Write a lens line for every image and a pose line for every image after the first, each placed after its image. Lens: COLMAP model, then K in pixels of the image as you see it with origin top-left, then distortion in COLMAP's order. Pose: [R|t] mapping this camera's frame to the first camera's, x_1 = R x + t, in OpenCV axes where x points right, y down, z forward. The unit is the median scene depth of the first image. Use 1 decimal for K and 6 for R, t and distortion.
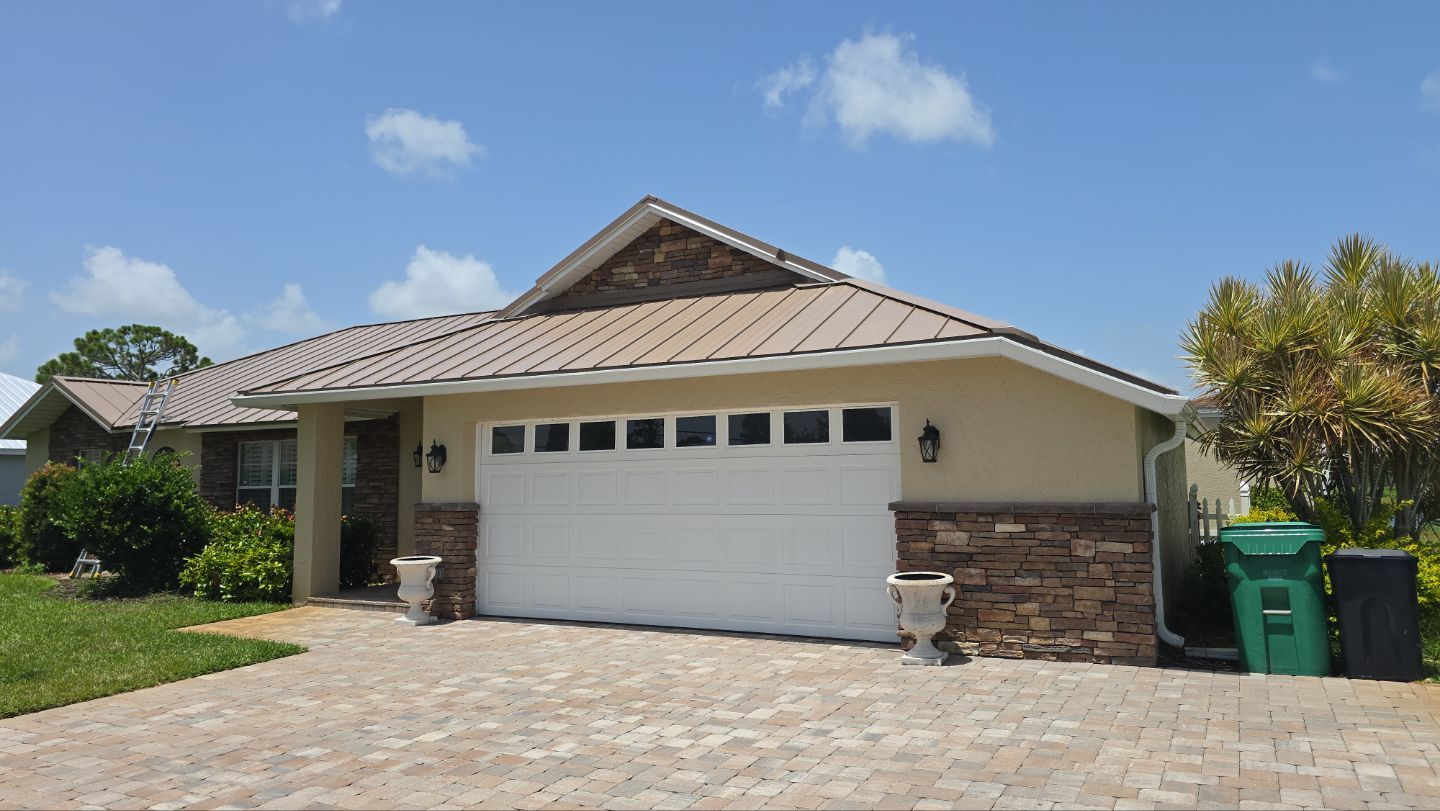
lens RADIAL K [[948.9, 0, 720.0], [0, 948.9, 405.5], [0, 0, 1]] dist [0.068753, -0.102865]
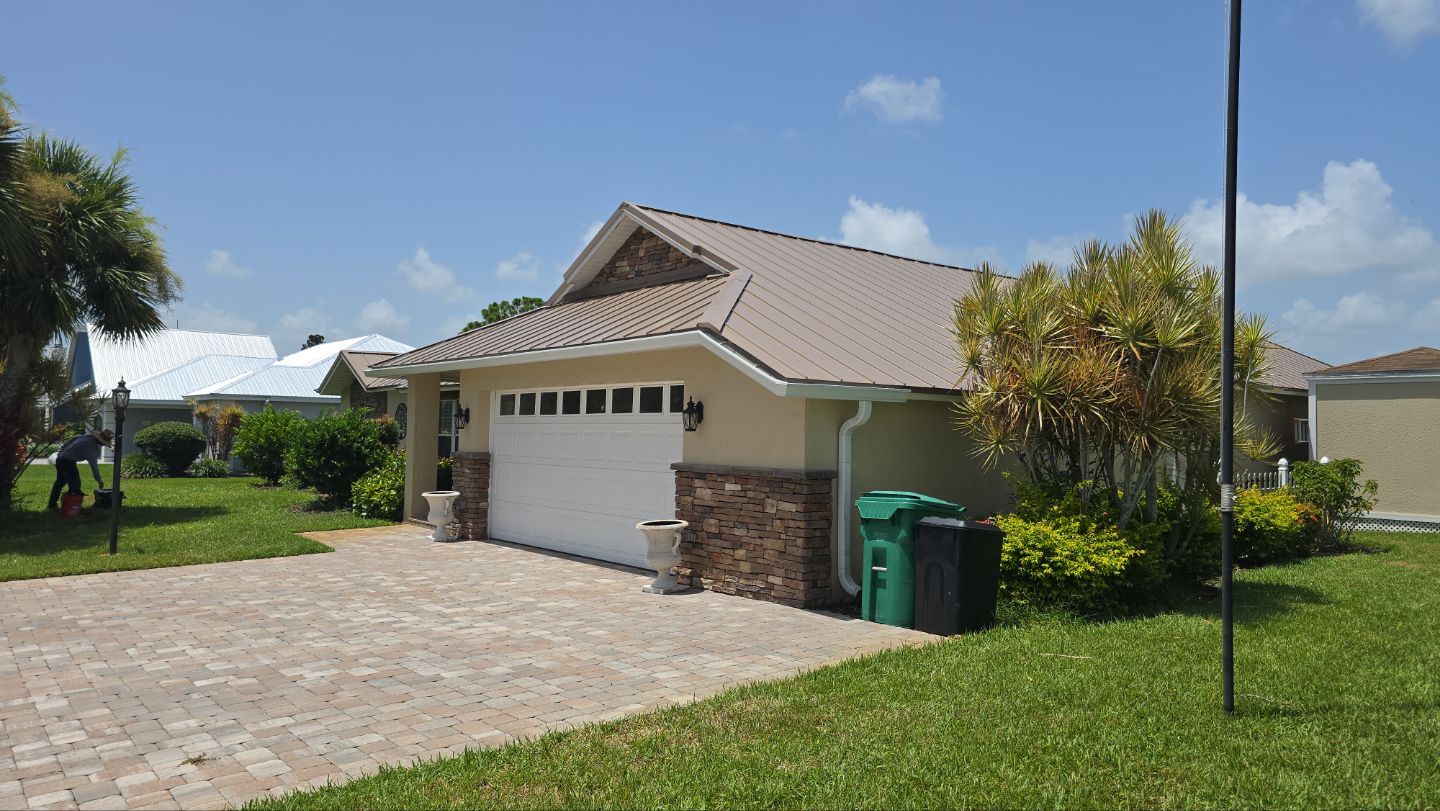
lens RADIAL K [[948.9, 0, 720.0], [0, 948.9, 405.5], [0, 0, 1]] dist [0.068753, -0.102865]
pose [[0.921850, 0.013804, -0.387302, 0.546266], [0.004857, 0.998875, 0.047162, -0.022639], [0.387517, -0.045358, 0.920746, -0.074350]]
